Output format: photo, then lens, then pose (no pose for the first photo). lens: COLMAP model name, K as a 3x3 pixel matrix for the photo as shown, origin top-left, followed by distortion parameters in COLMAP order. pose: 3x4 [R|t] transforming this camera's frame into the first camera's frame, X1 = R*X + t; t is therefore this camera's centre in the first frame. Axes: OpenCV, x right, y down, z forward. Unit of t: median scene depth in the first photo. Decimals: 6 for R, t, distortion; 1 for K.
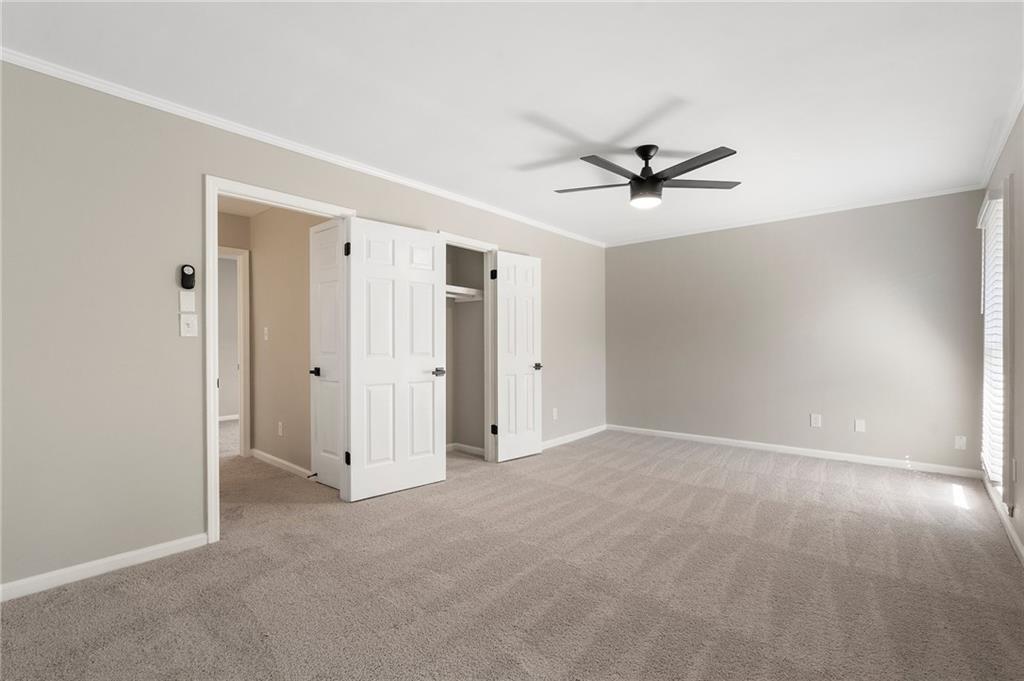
lens RADIAL K [[468.2, 0, 512.6], [0, 468.2, 340.8], [0, 0, 1]] dist [-0.004876, 0.003122]
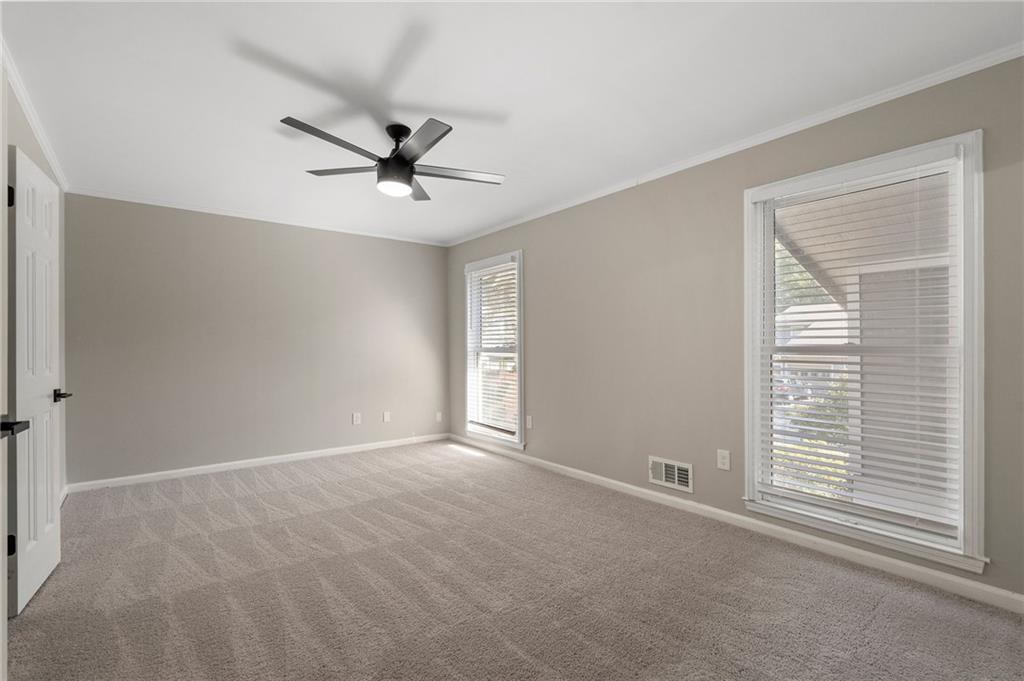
lens RADIAL K [[468.2, 0, 504.9], [0, 468.2, 345.8], [0, 0, 1]] dist [-0.004876, 0.003122]
pose [[0.187723, 0.003162, 0.982217, -0.439503], [-0.005808, 0.999981, -0.002109, -0.001663], [-0.982205, -0.005309, 0.187737, 0.520589]]
